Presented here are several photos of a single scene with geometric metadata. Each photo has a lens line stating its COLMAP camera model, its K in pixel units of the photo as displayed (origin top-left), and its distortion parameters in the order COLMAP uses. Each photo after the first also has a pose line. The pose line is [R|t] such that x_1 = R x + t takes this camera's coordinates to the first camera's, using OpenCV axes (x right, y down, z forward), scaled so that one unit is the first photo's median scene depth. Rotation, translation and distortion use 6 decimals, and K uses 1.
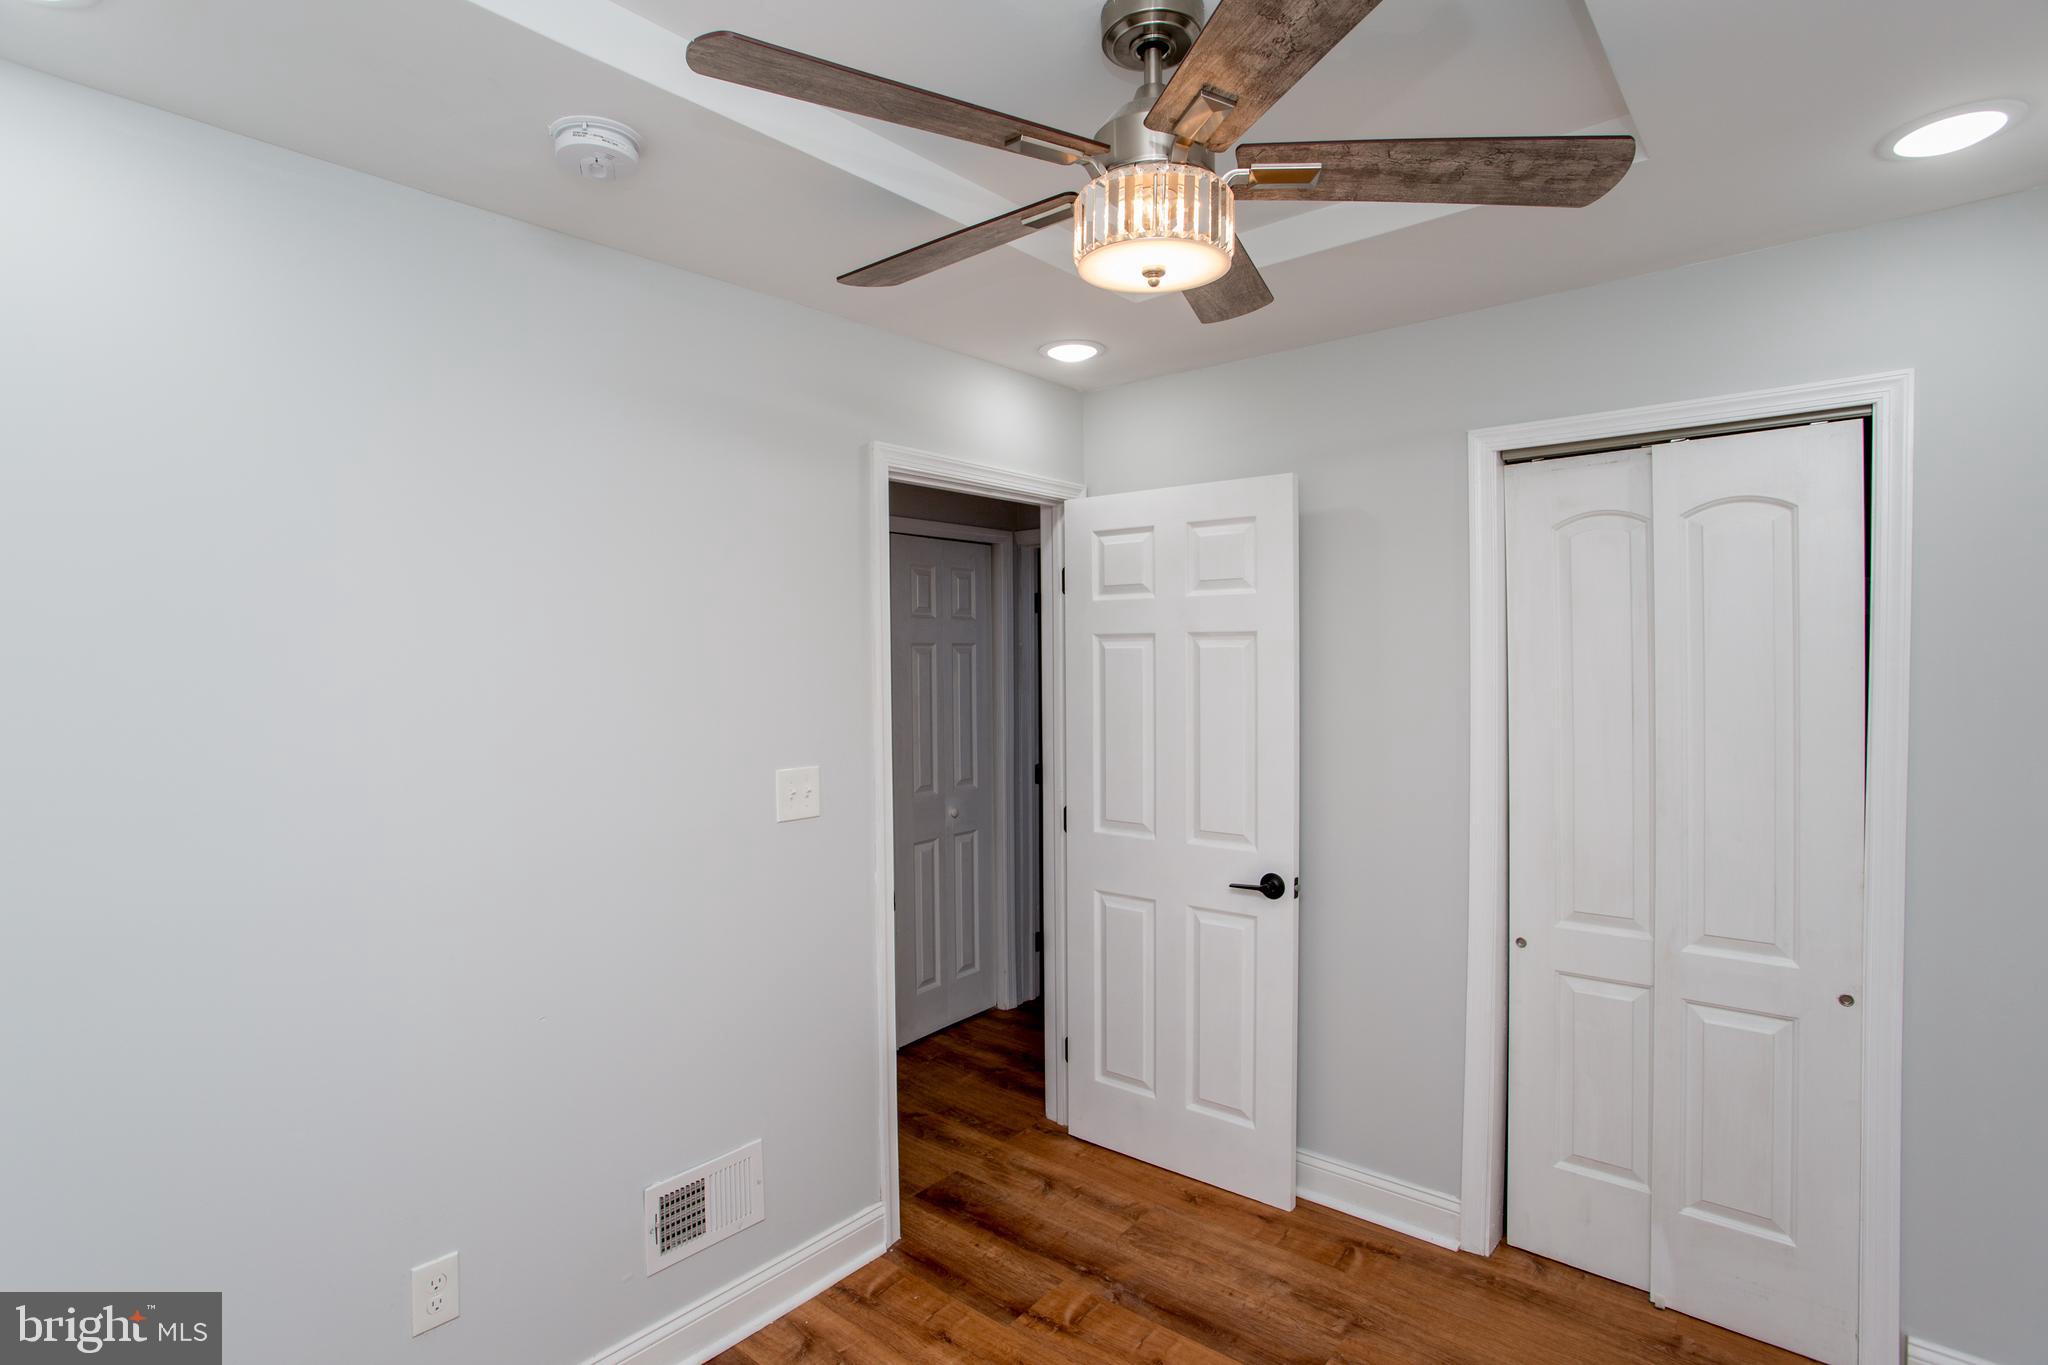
lens RADIAL K [[1018.9, 0, 1029.7], [0, 1018.9, 672.4], [0, 0, 1]] dist [-0.076564, 0.030939]
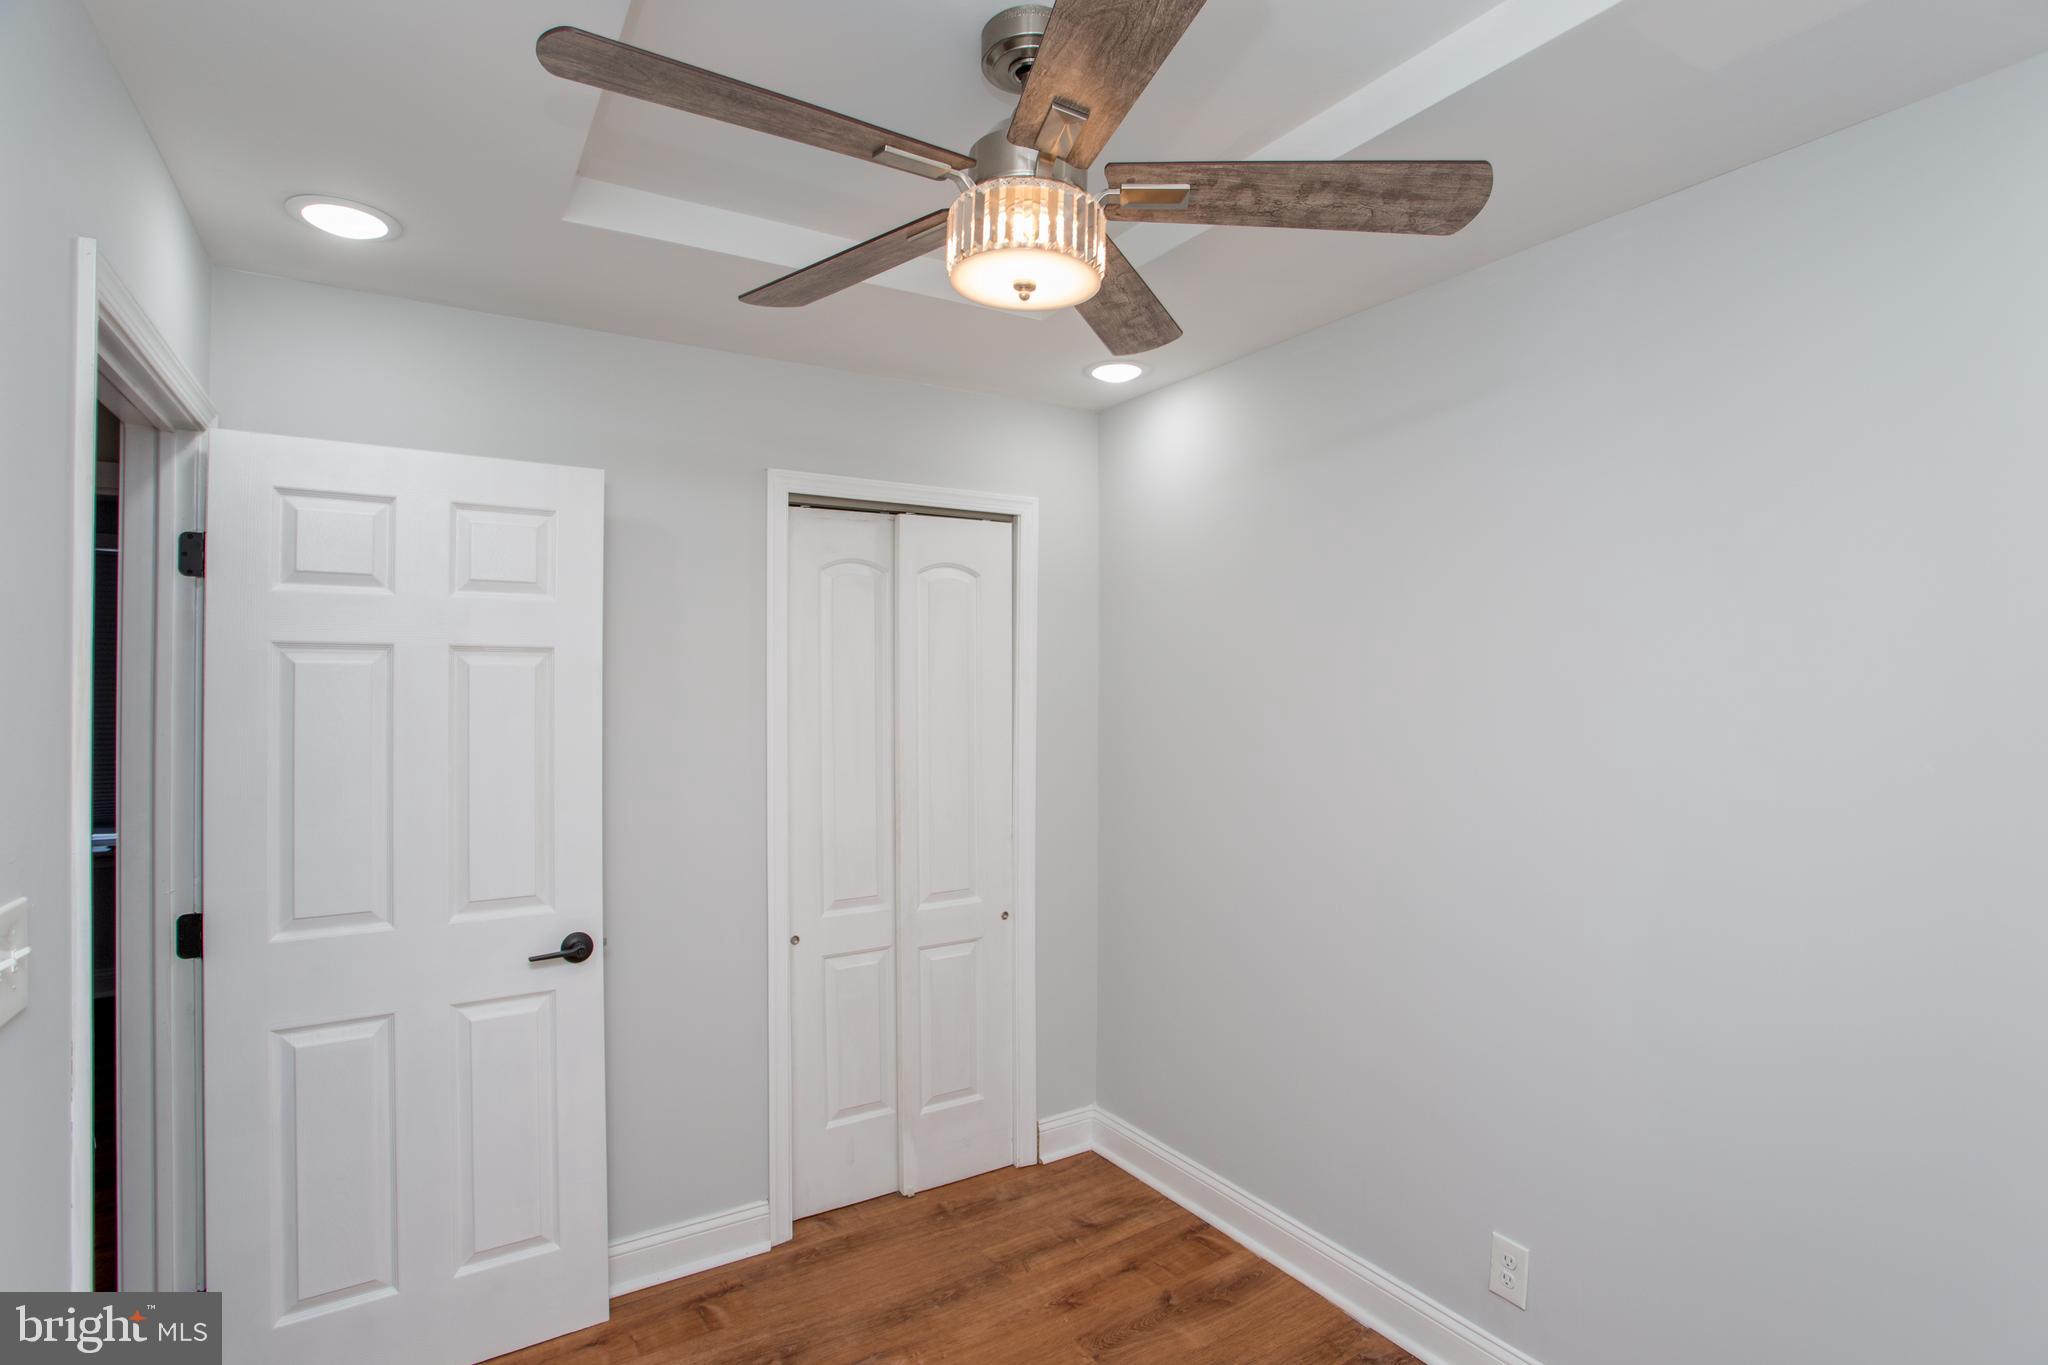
lens RADIAL K [[1018.9, 0, 1029.7], [0, 1018.9, 672.4], [0, 0, 1]] dist [-0.076564, 0.030939]
pose [[0.270807, 0.019160, 0.962443, -0.521396], [0.012667, 0.999644, -0.023465, 0.004985], [-0.962550, 0.018546, 0.270468, 0.449108]]
